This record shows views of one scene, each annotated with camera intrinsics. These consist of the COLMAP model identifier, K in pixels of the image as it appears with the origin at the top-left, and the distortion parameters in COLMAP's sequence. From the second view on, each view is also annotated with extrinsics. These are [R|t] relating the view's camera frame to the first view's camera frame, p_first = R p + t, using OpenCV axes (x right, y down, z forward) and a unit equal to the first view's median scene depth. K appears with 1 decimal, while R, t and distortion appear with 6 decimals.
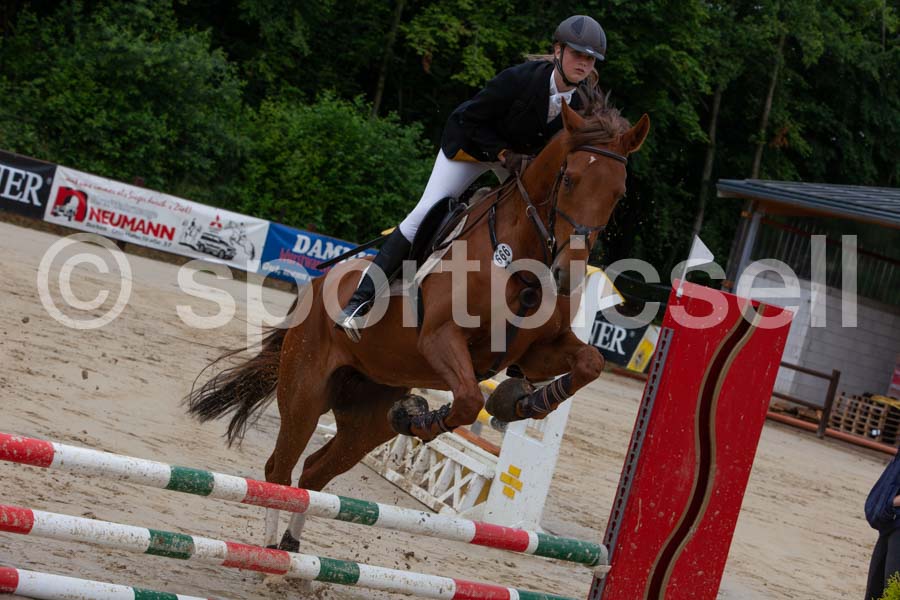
lens RADIAL K [[2819.5, 0, 441.7], [0, 2819.5, 340.1], [0, 0, 1]] dist [0.038742, 0.000000]
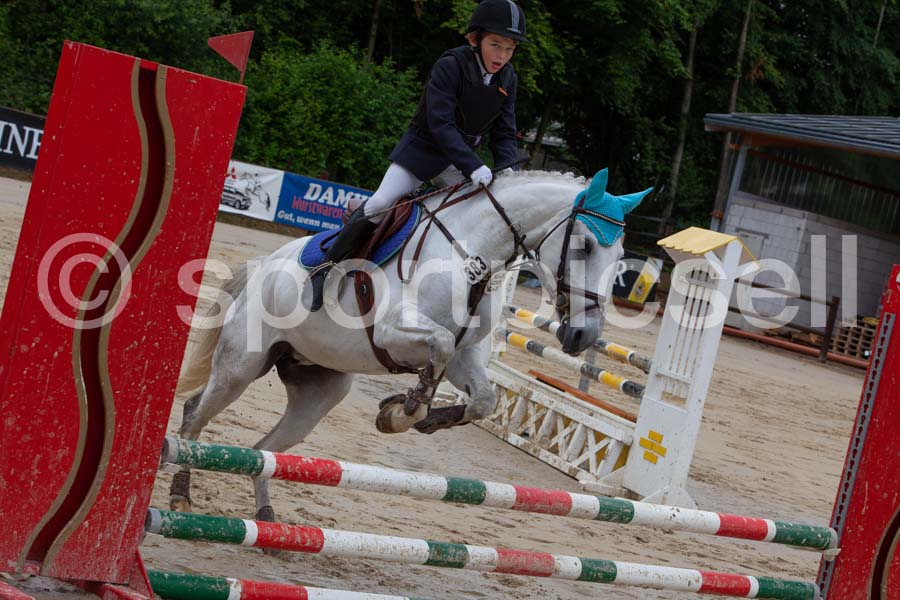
lens RADIAL K [[2682.1, 0, 386.9], [0, 2682.1, 317.6], [0, 0, 1]] dist [0.014656, 0.000000]
pose [[0.998919, -0.035437, 0.030071, -0.094033], [0.034573, 0.998988, 0.028761, -0.026709], [-0.031059, -0.027690, 0.999134, 0.028235]]
